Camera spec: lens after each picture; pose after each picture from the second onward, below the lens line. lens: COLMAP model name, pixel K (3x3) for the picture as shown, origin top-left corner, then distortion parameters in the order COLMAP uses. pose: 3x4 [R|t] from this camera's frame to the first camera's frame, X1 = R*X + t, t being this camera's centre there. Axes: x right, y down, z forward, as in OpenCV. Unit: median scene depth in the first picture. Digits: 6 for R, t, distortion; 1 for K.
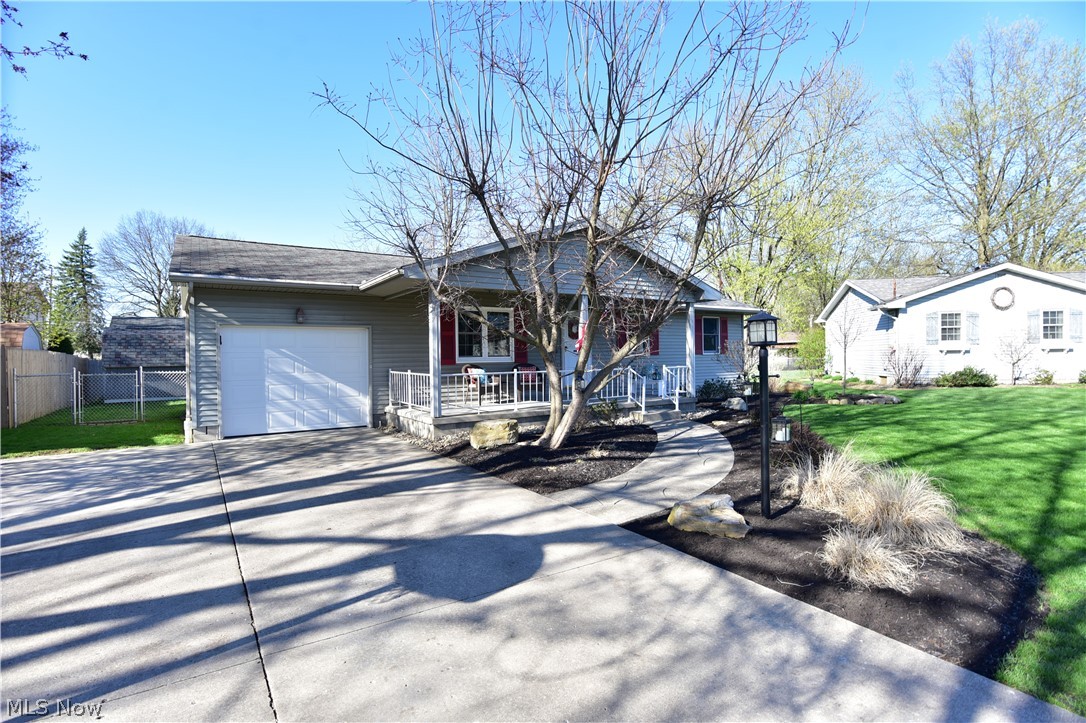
lens RADIAL K [[533.5, 0, 541.7], [0, 533.5, 353.5], [0, 0, 1]] dist [-0.011448, -0.001289]
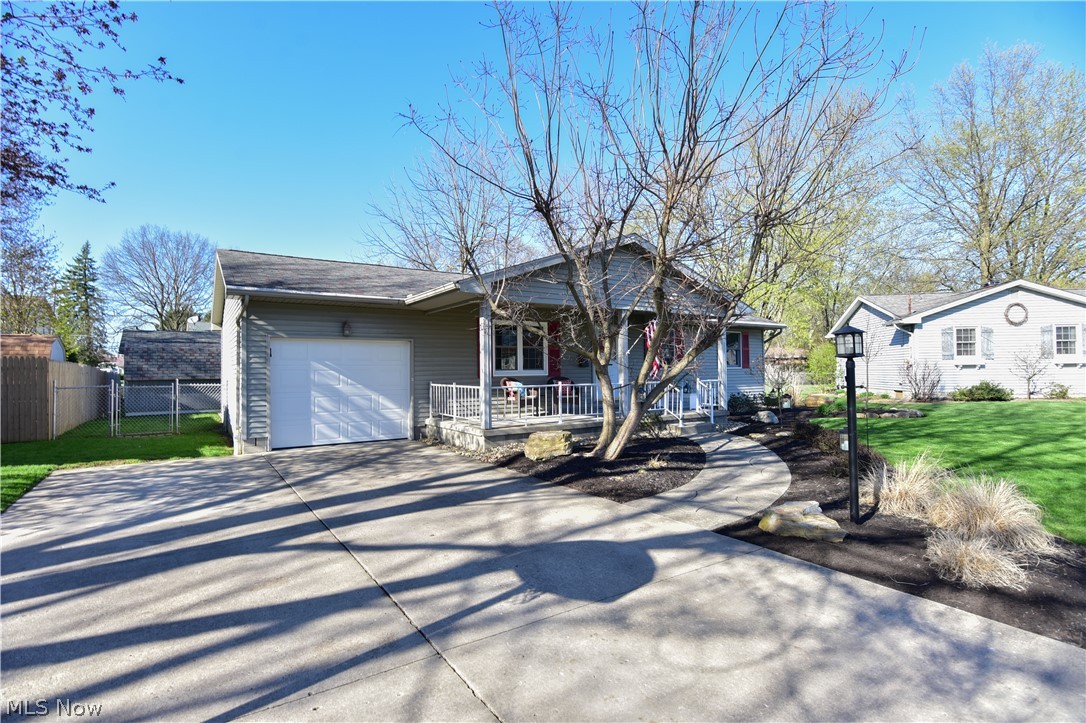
lens RADIAL K [[533.5, 0, 543.4], [0, 533.5, 349.2], [0, 0, 1]] dist [-0.011448, -0.001289]
pose [[0.999975, 0.002289, 0.006660, -0.103009], [-0.002051, 0.999368, -0.035476, 0.003860], [-0.006737, 0.035461, 0.999348, -0.021490]]
